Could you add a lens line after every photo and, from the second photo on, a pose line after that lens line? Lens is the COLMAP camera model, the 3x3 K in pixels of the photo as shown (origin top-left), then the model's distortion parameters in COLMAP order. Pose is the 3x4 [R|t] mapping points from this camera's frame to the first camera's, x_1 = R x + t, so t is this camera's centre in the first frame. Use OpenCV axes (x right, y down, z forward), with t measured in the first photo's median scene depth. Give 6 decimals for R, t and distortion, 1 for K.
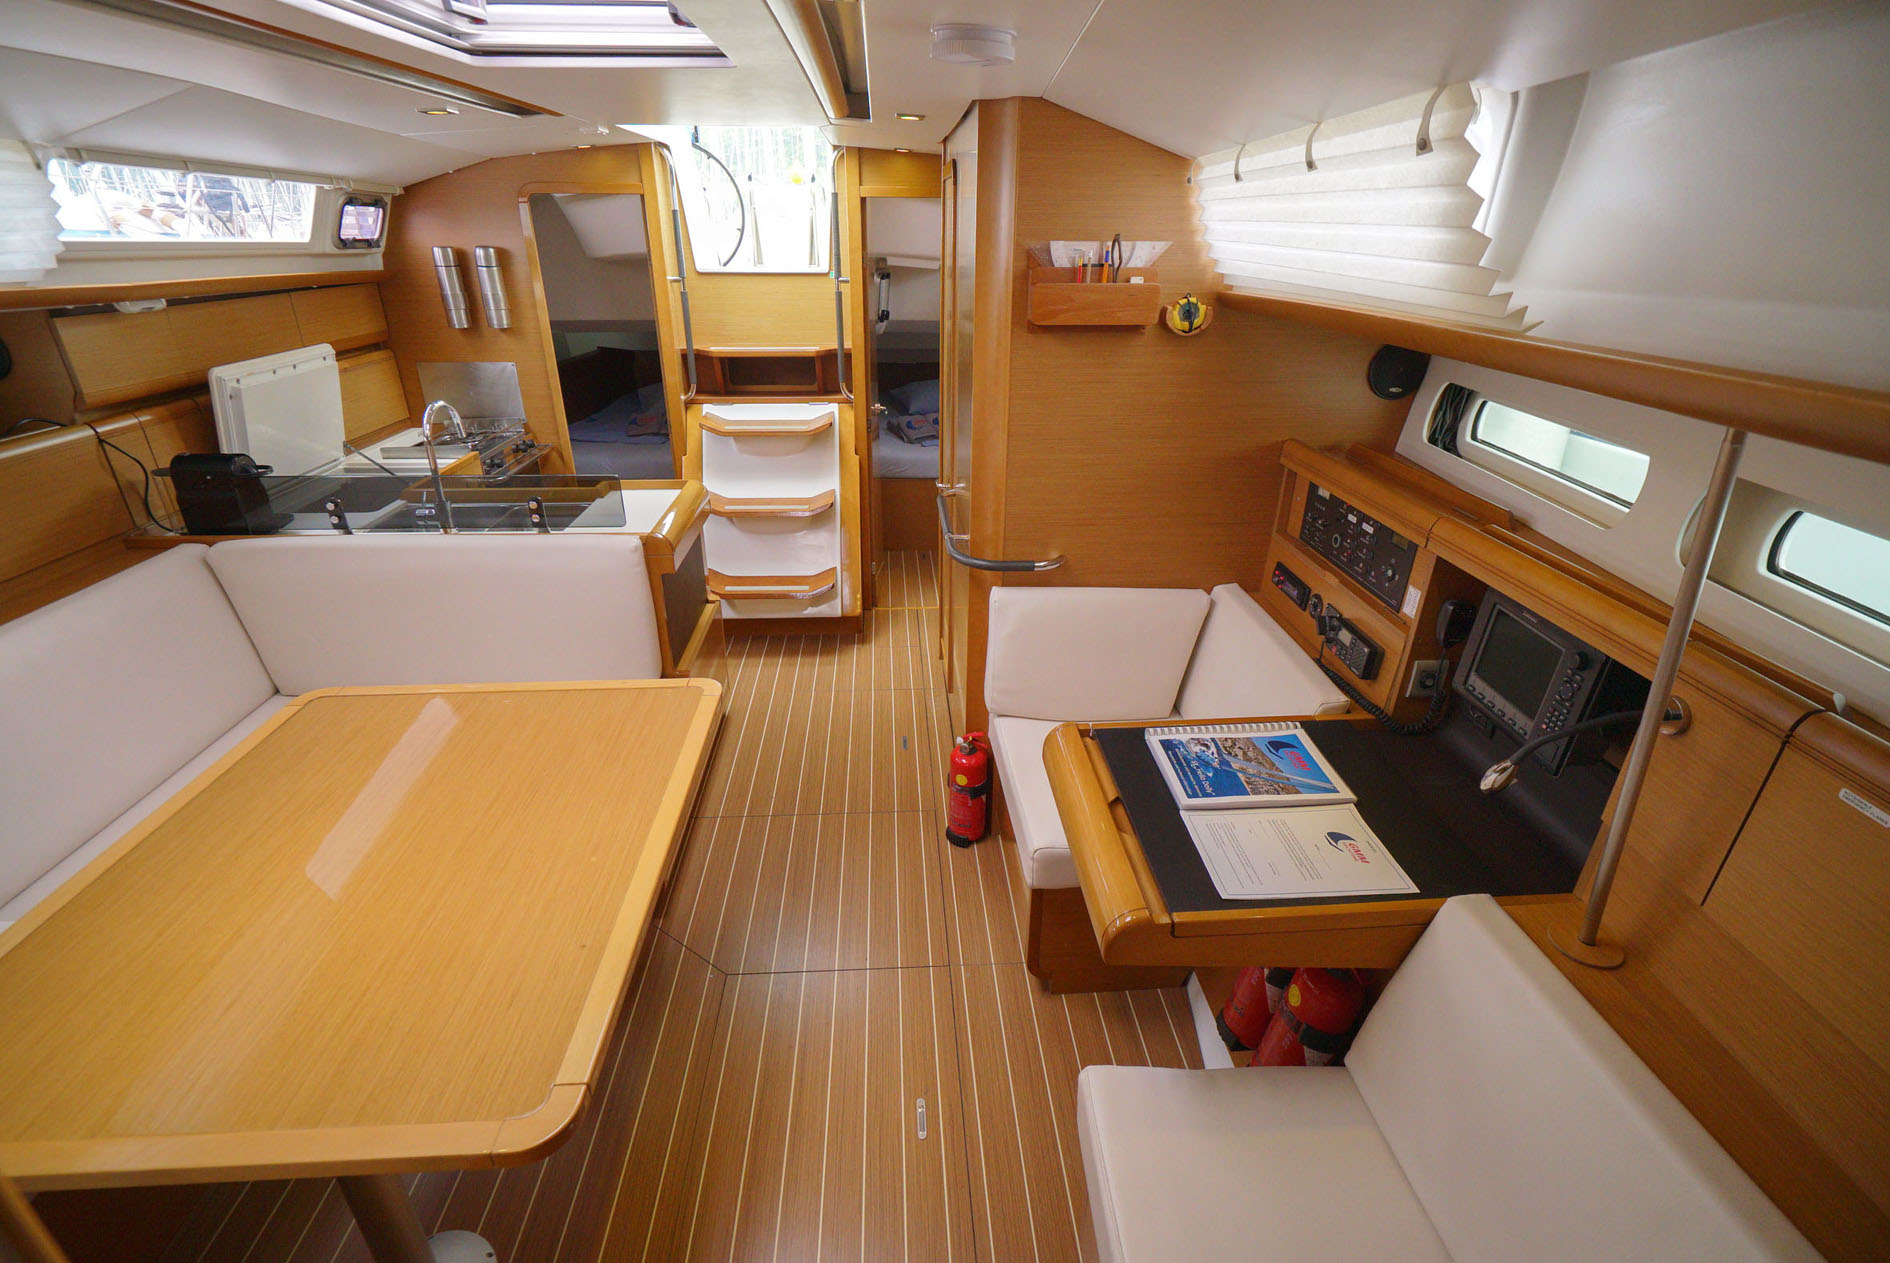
lens RADIAL K [[845.2, 0, 932.5], [0, 845.2, 629.4], [0, 0, 1]] dist [0.001139, 0.000119]
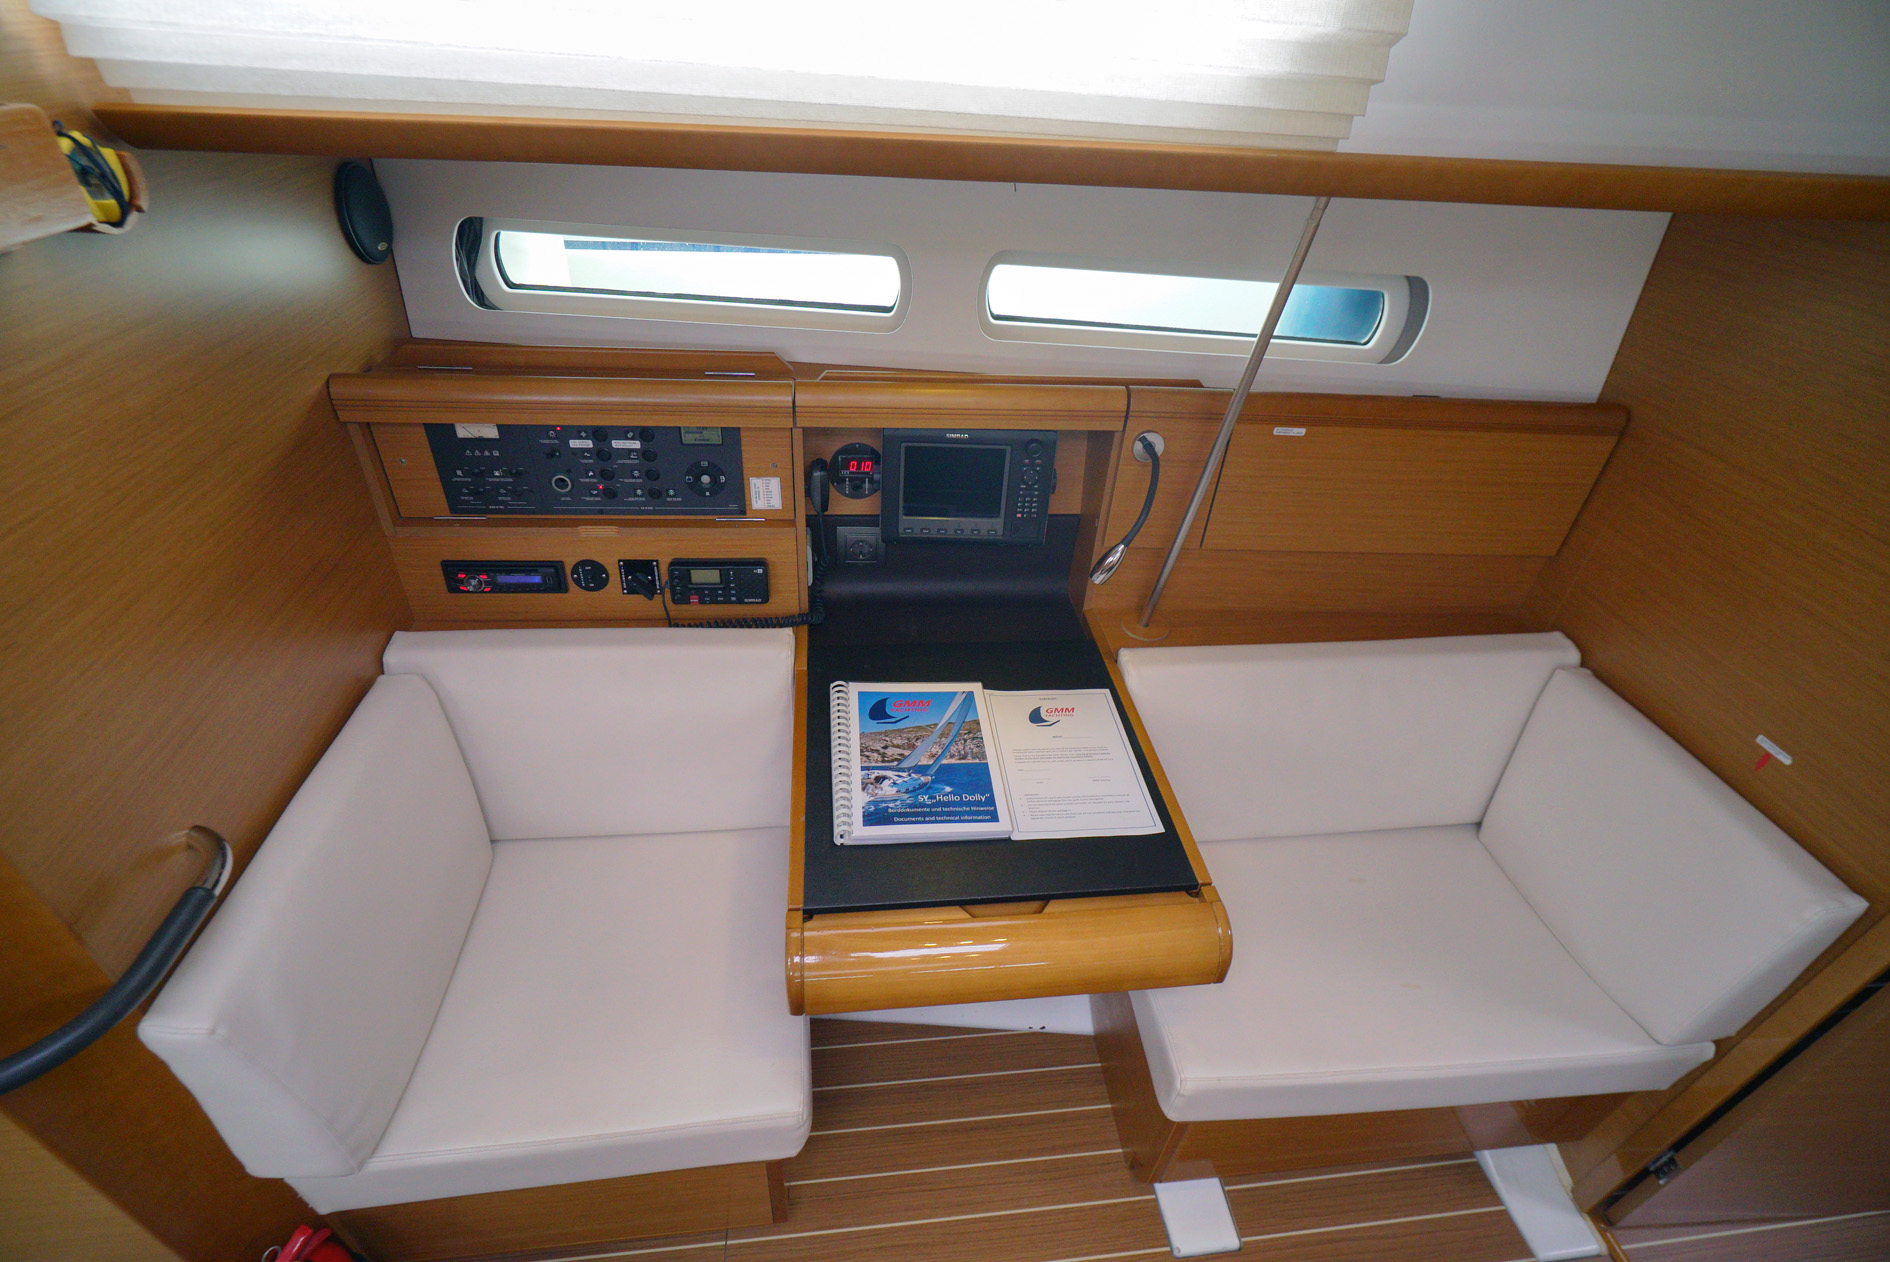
lens RADIAL K [[845.2, 0, 932.5], [0, 845.2, 628.9], [0, 0, 1]] dist [0.001139, 0.000119]
pose [[-0.043259, -0.591691, 0.805003, -0.171698], [0.380099, 0.735417, 0.560969, -0.311875], [-0.923934, 0.330248, 0.193088, 0.677101]]
